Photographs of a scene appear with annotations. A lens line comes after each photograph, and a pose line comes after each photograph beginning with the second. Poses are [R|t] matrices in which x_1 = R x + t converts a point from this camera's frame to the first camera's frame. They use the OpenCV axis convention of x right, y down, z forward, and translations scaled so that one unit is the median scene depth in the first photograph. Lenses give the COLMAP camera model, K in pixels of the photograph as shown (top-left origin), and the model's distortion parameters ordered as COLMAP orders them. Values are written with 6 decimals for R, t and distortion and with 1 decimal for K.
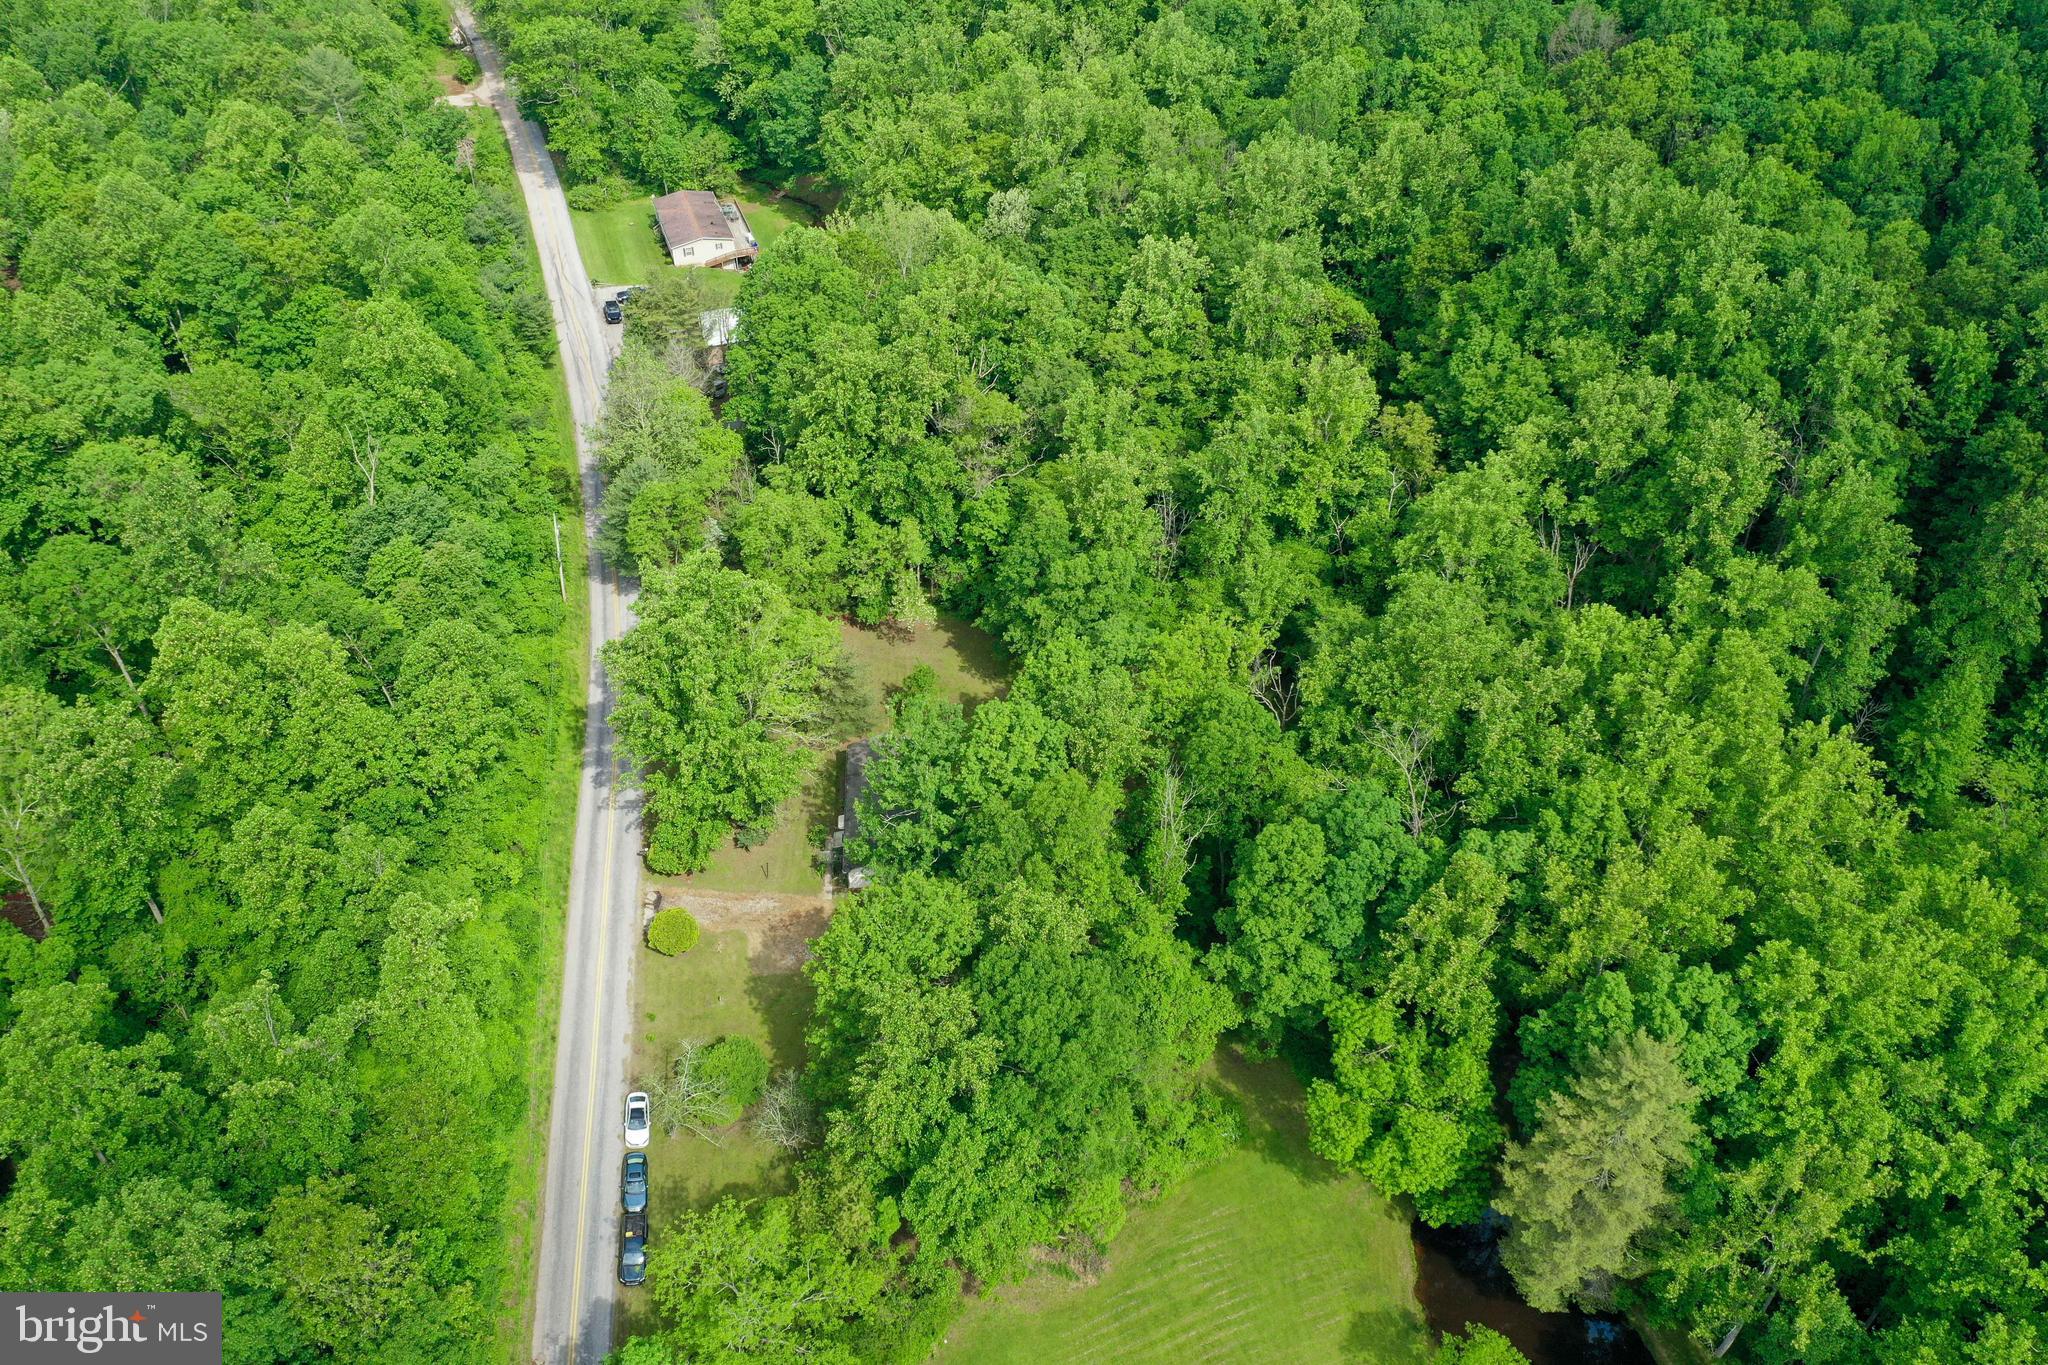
lens RADIAL K [[1608.2, 0, 1024.0], [0, 1608.2, 682.5], [0, 0, 1]] dist [-0.004146, 0.010275]
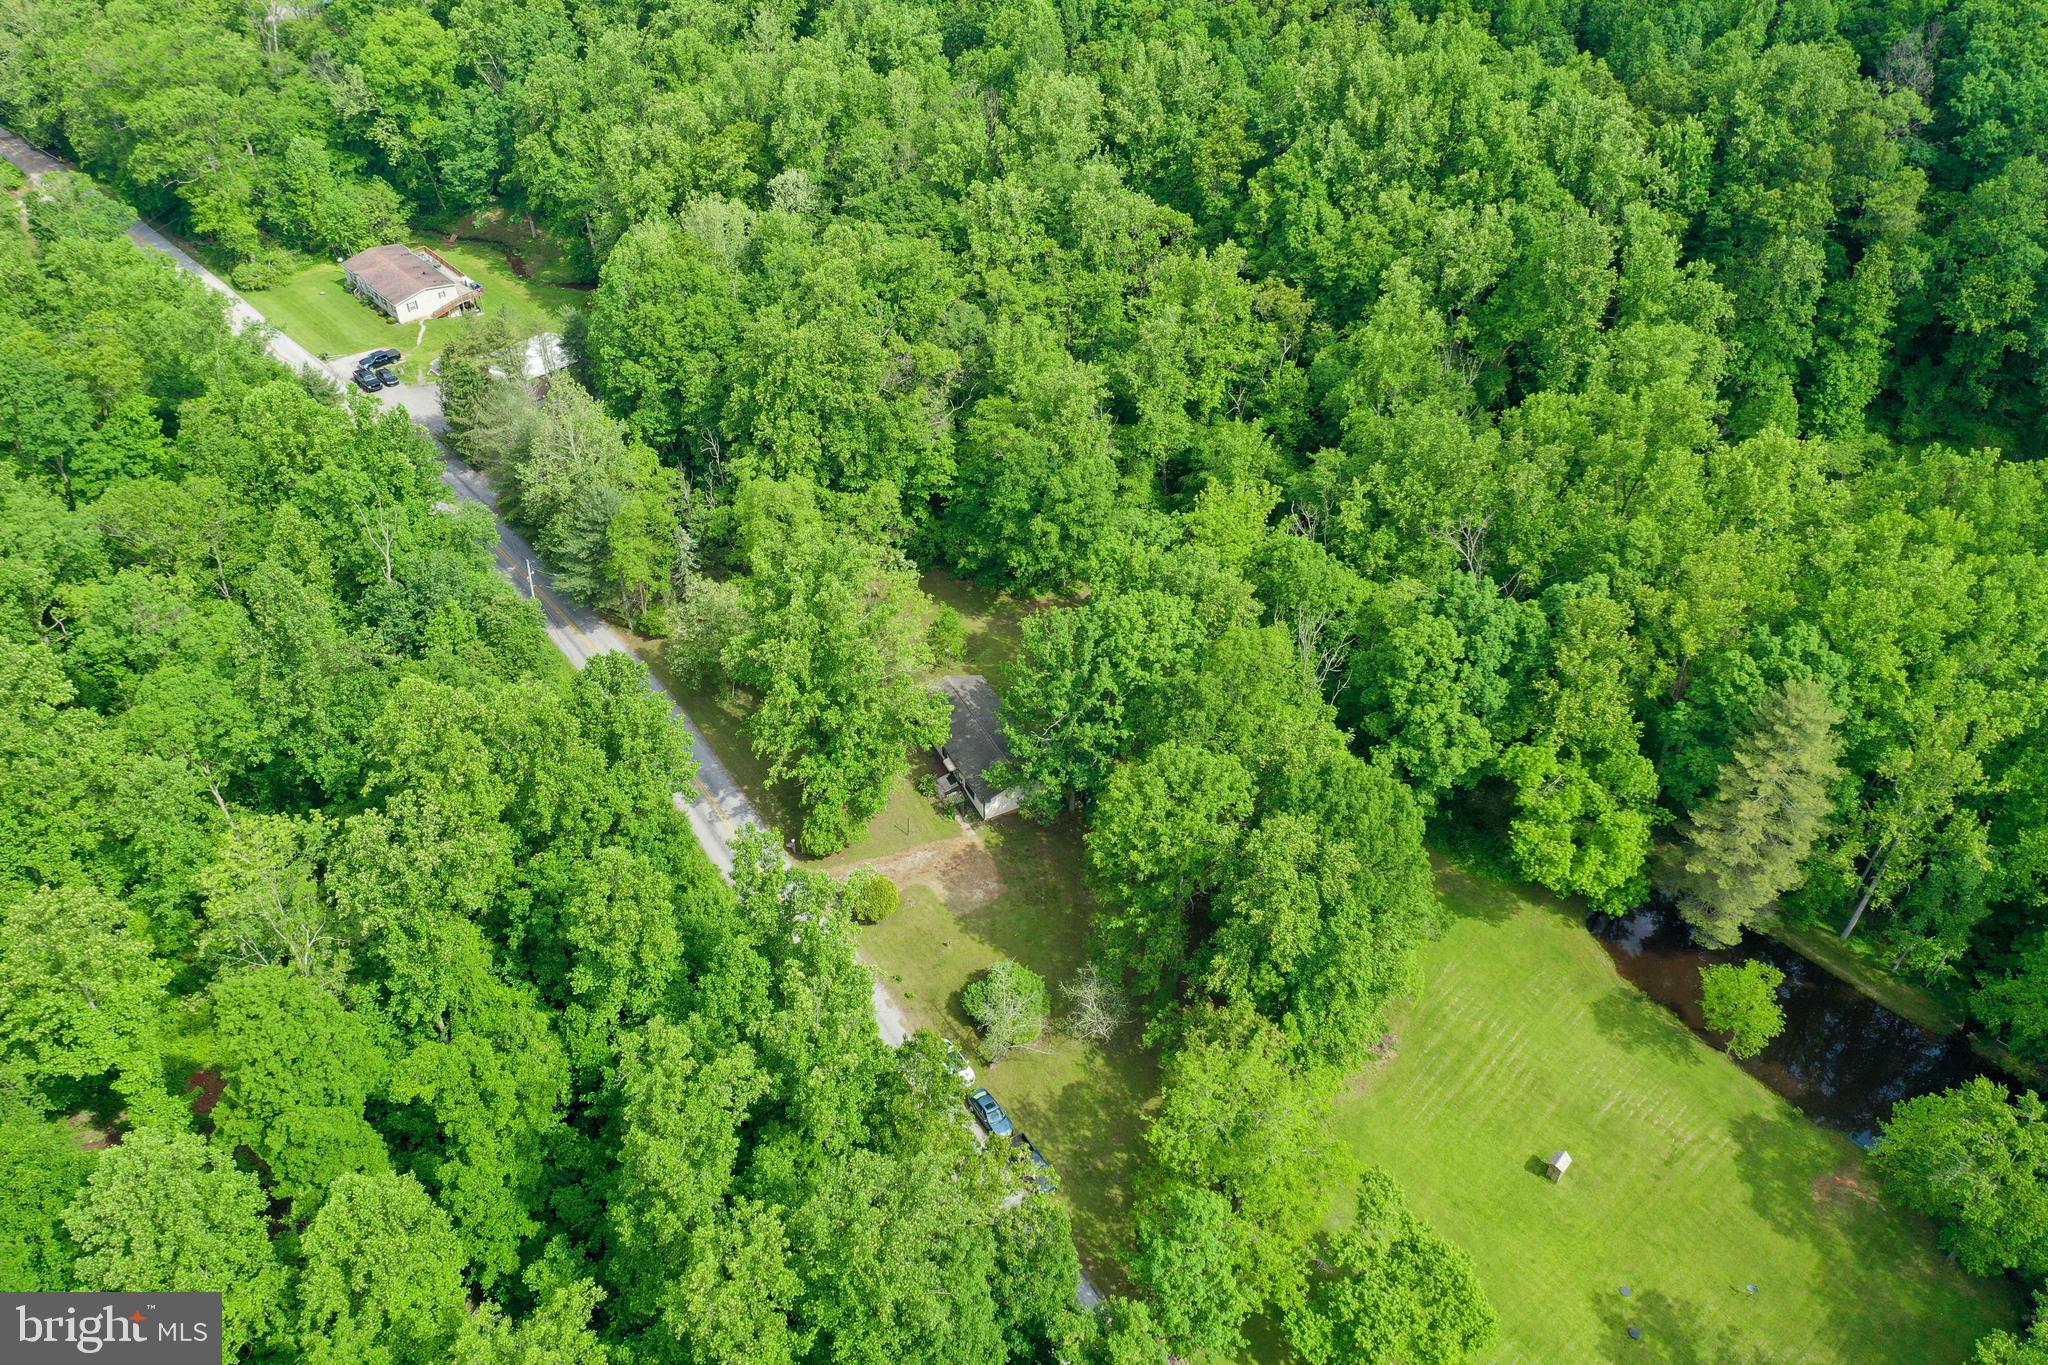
lens RADIAL K [[1600.3, 0, 1024.0], [0, 1600.3, 682.5], [0, 0, 1]] dist [0.008039, 0.002222]
pose [[0.915602, -0.268251, 0.299525, -0.329310], [0.268664, 0.962377, 0.040630, 0.006108], [-0.299155, 0.043270, 0.953223, 0.000539]]
